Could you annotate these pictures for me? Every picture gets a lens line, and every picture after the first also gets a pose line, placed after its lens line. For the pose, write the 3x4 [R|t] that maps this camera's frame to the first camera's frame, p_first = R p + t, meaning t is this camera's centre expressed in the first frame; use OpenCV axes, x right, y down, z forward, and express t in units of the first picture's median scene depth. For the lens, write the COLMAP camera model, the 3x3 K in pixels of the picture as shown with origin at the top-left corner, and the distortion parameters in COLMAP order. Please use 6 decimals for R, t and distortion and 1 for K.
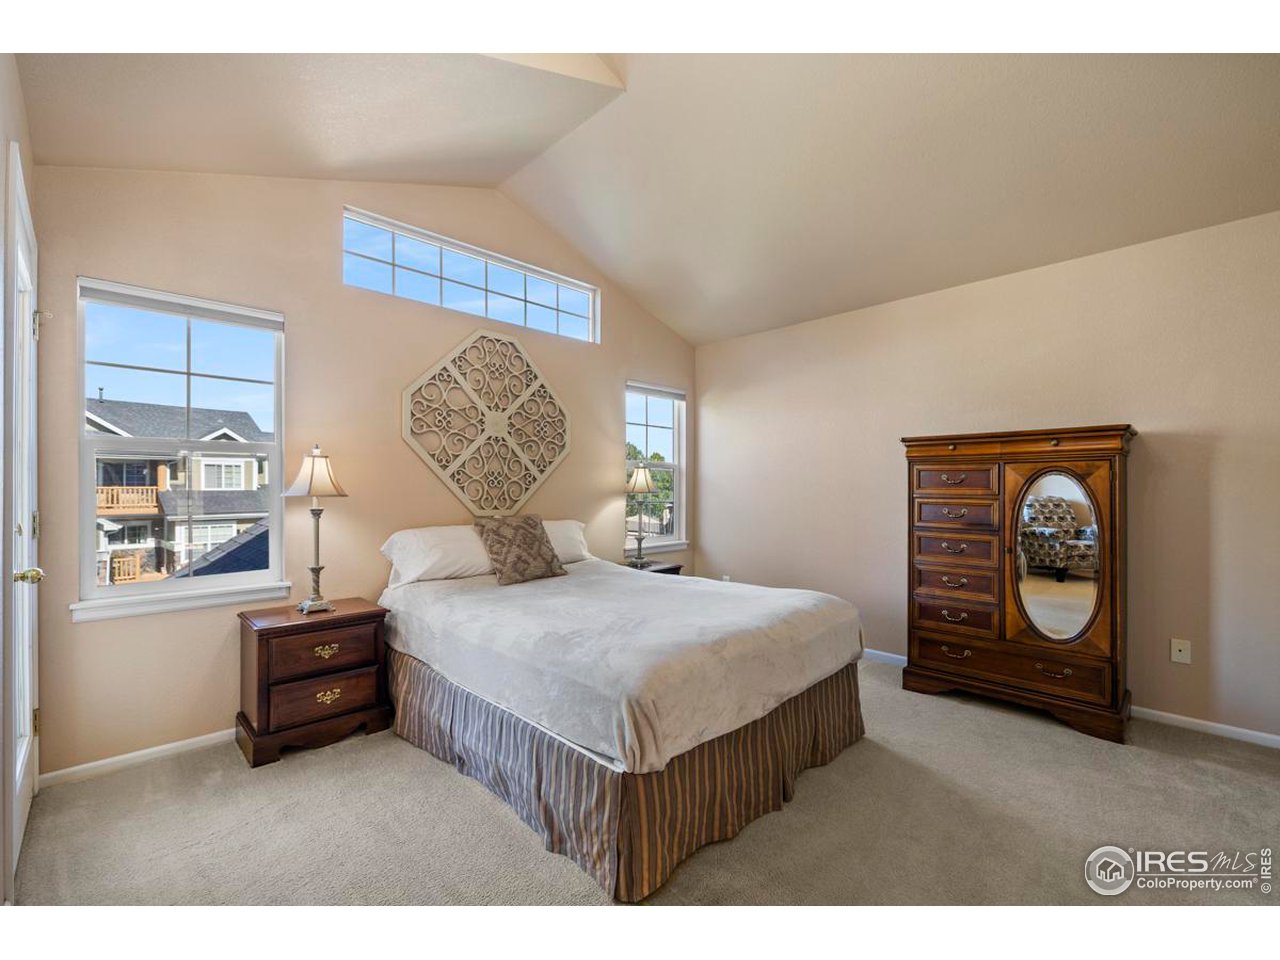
lens RADIAL K [[568.8, 0, 640.0], [0, 568.8, 480.0], [0, 0, 1]] dist [-0.001555, -0.000187]
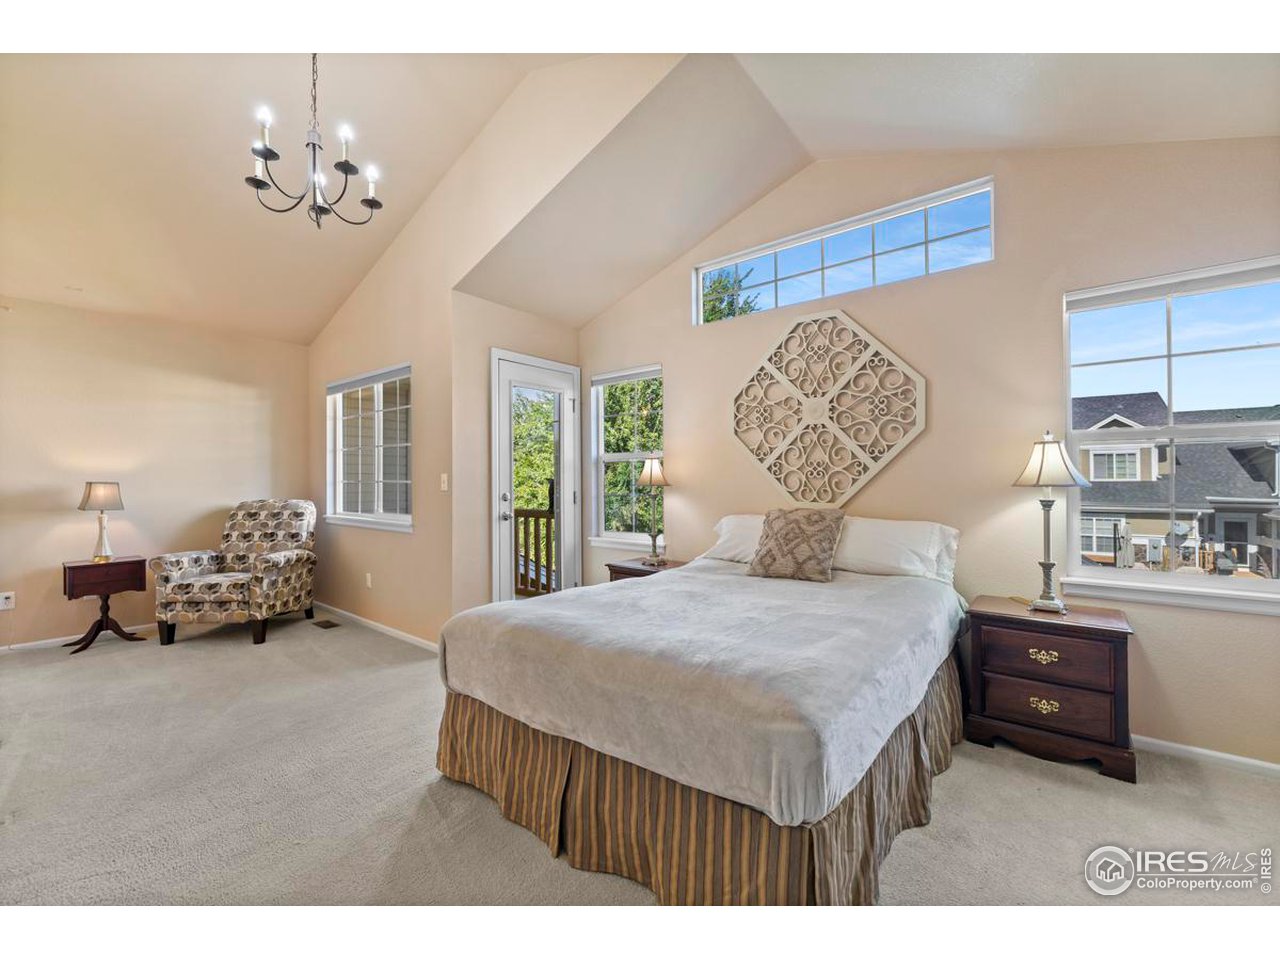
lens RADIAL K [[544.4, 0, 634.4], [0, 544.4, 479.5], [0, 0, 1]] dist [0.000447, 0.000101]
pose [[0.092153, -0.001726, -0.995743, 0.549621], [0.019400, 0.999812, 0.000063, 0.007731], [0.995556, -0.019323, 0.092169, 0.556604]]
